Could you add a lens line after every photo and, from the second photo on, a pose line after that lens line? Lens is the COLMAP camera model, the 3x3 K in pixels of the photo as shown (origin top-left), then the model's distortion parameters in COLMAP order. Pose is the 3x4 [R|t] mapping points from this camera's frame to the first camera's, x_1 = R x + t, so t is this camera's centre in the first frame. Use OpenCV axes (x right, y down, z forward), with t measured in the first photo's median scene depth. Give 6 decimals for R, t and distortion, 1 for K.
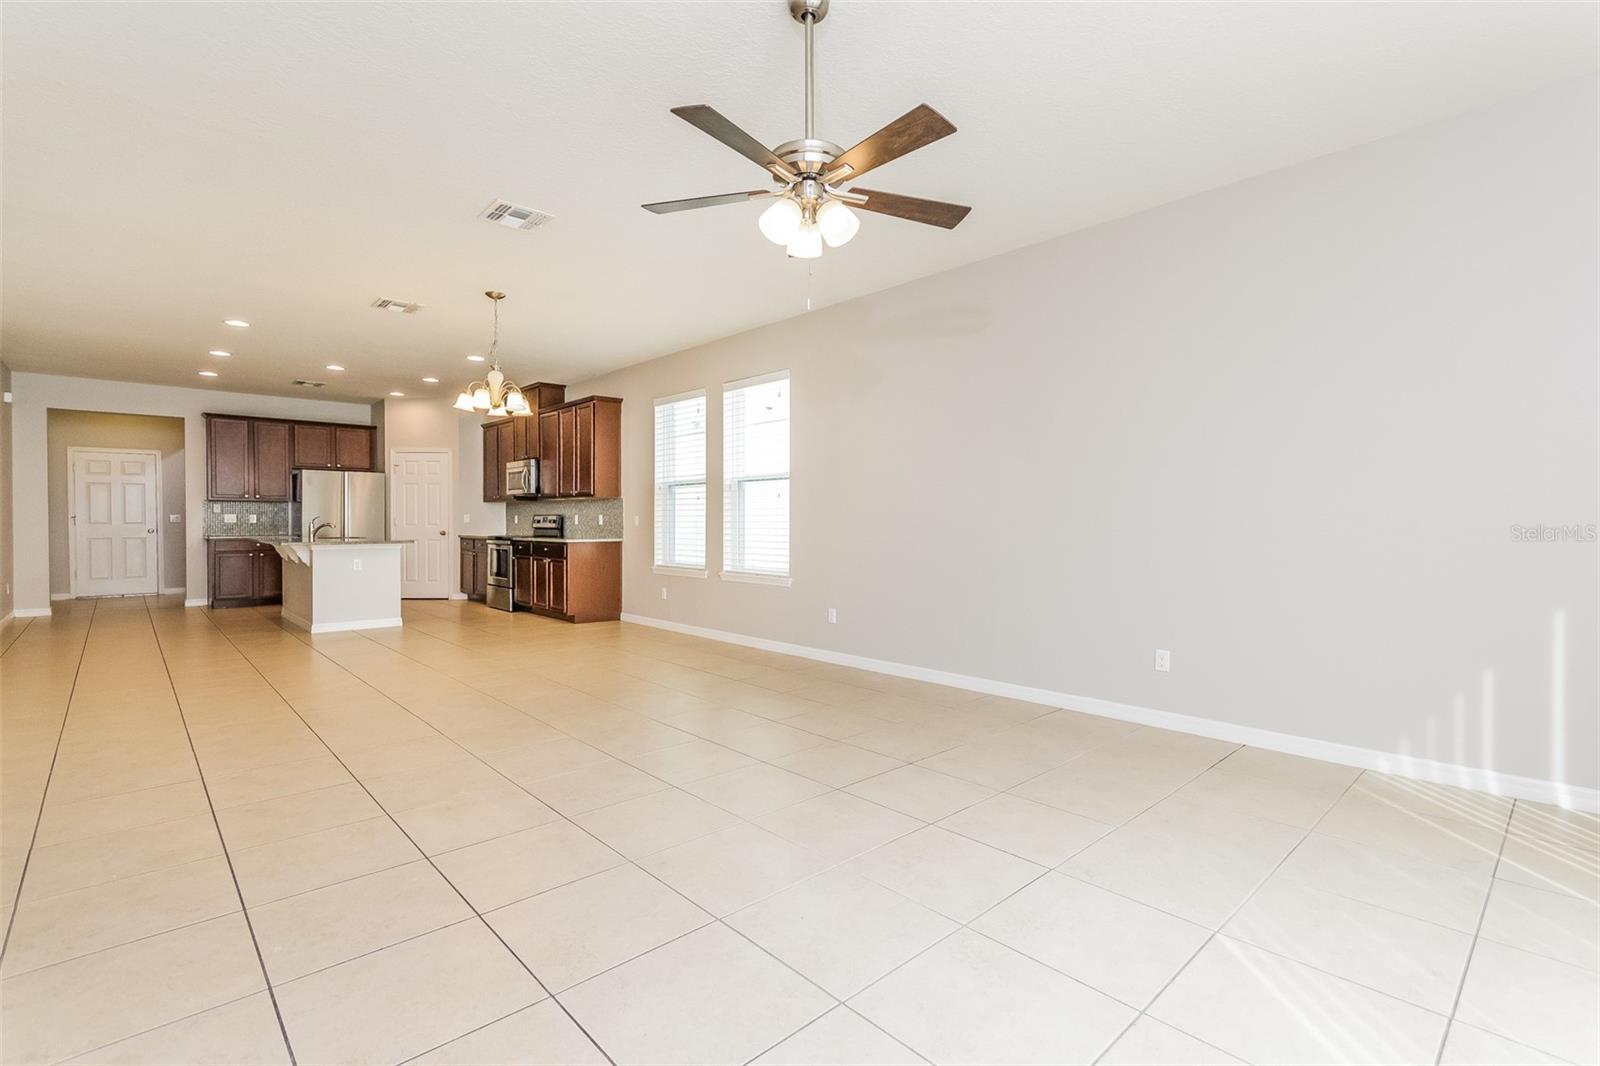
lens RADIAL K [[738.3, 0, 809.2], [0, 738.3, 531.6], [0, 0, 1]] dist [0.005966, 0.000491]
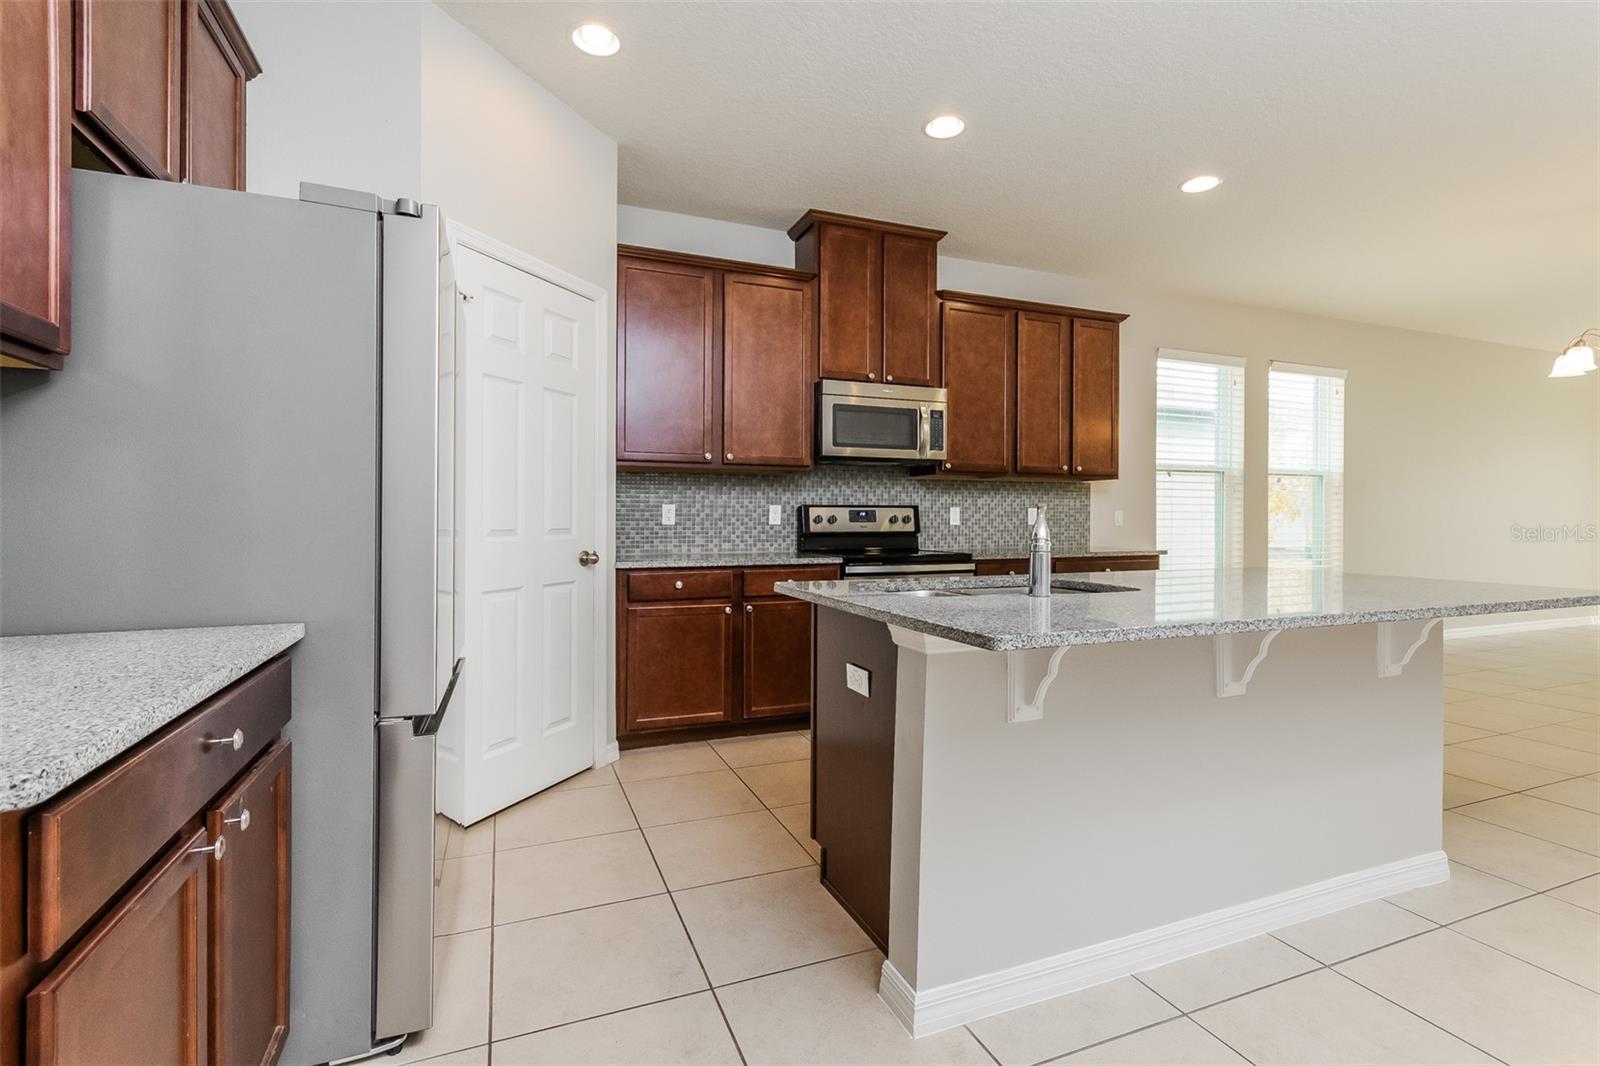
lens RADIAL K [[738.3, 0, 804.1], [0, 738.3, 521.9], [0, 0, 1]] dist [0.005966, 0.000491]
pose [[0.354383, -0.005279, 0.935086, -0.797424], [0.012763, 0.999918, 0.000808, -0.012820], [-0.935013, 0.011648, 0.354421, 0.854120]]
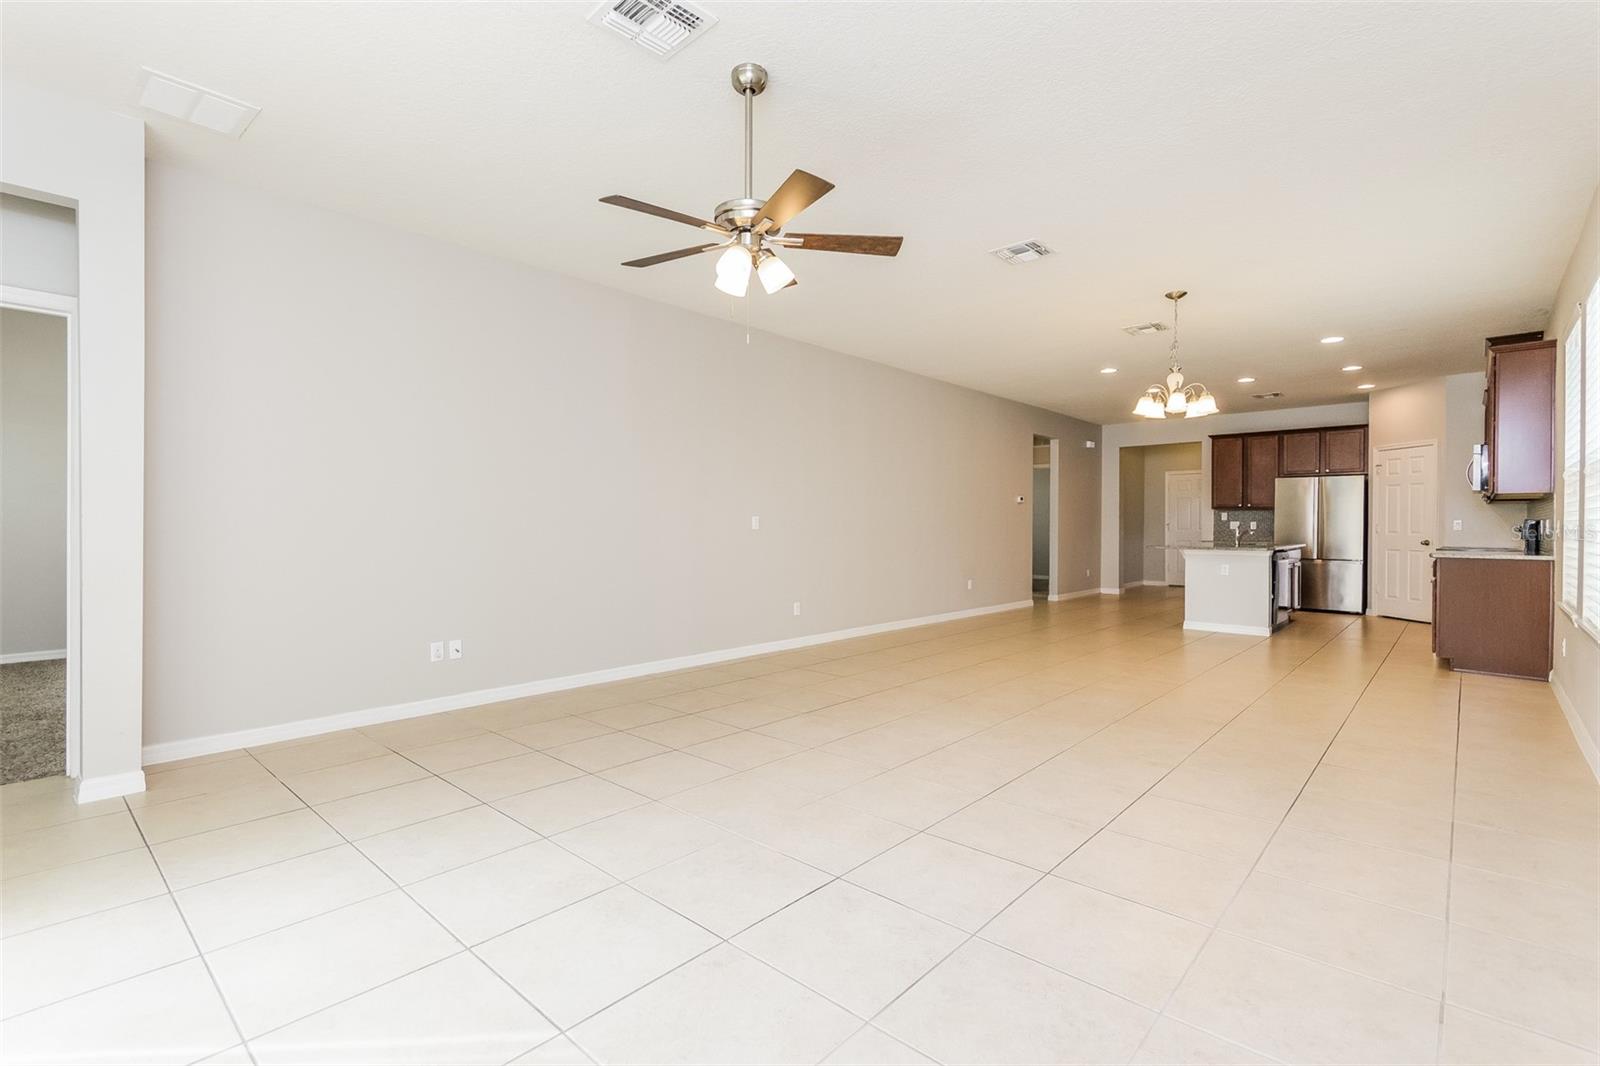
lens RADIAL K [[738.3, 0, 797.1], [0, 738.3, 528.5], [0, 0, 1]] dist [0.005966, 0.000491]
pose [[0.081777, 0.002085, -0.996648, 0.287606], [-0.015564, 0.999879, 0.000815, -0.003505], [0.996529, 0.015445, 0.081800, 0.245104]]
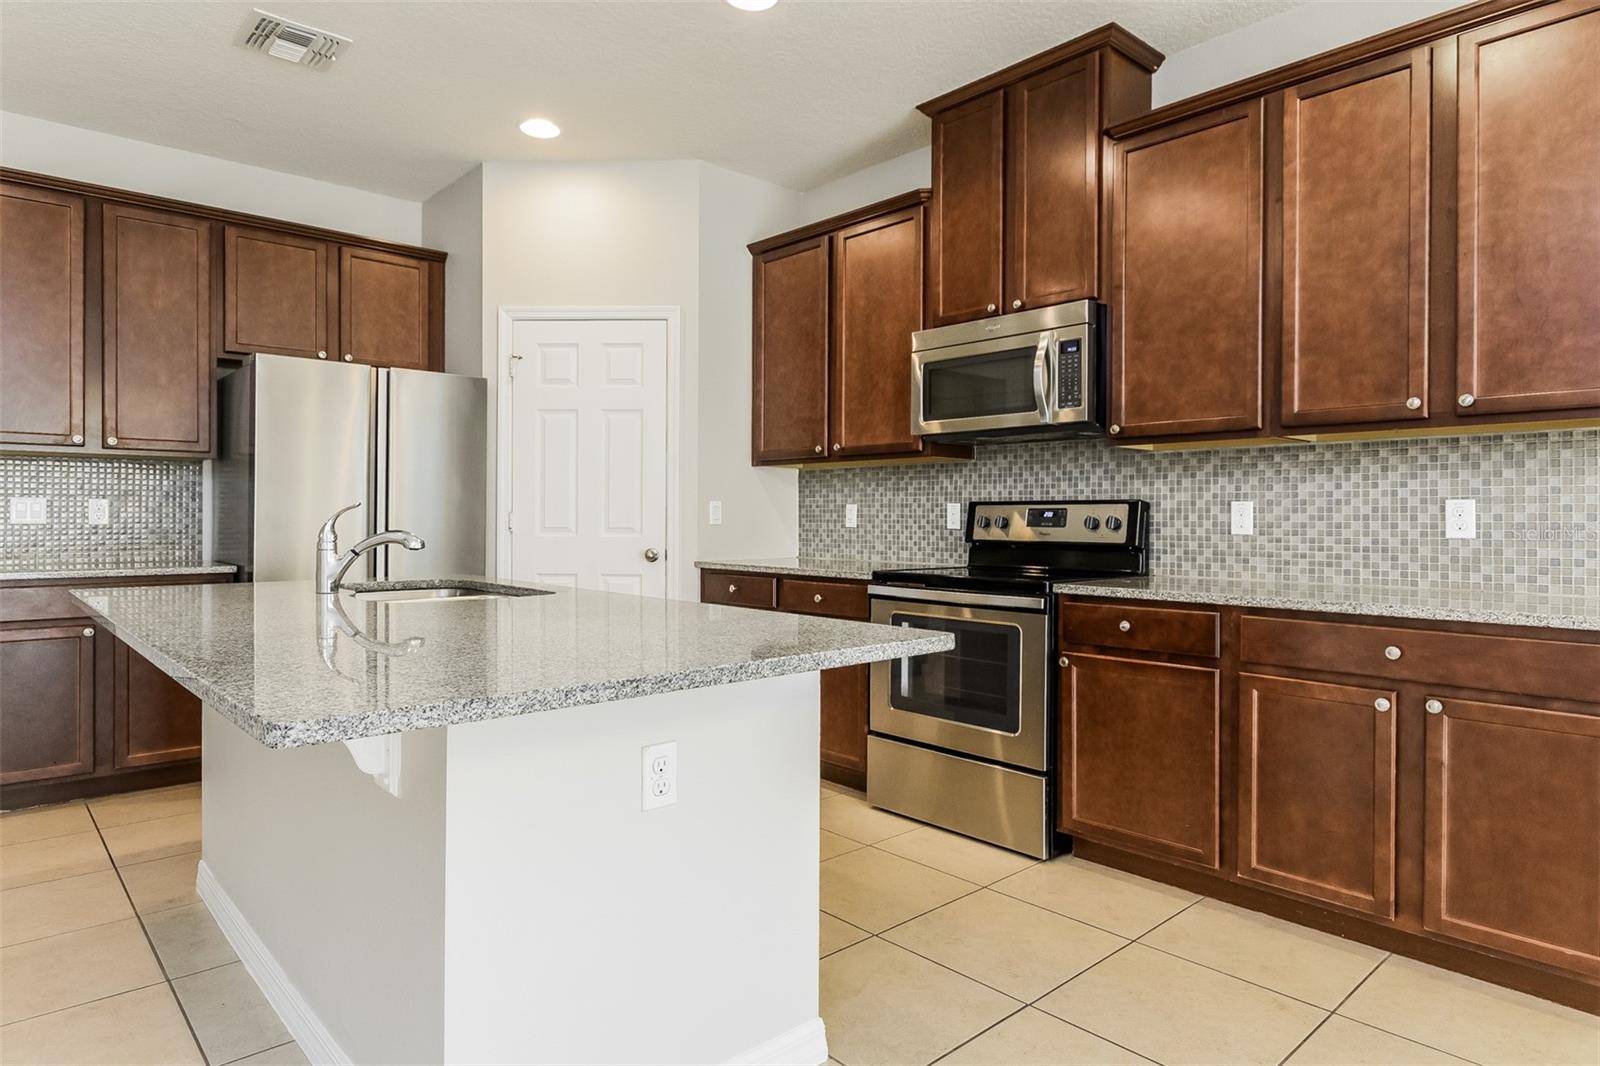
lens RADIAL K [[930.3, 0, 799.1], [0, 930.3, 523.1], [0, 0, 1]] dist [0.007183, 0.000514]
pose [[0.999955, 0.002383, -0.009189, -0.446270], [-0.002452, 0.999969, -0.007505, -0.010344], [0.009170, 0.007527, 0.999930, 0.602580]]
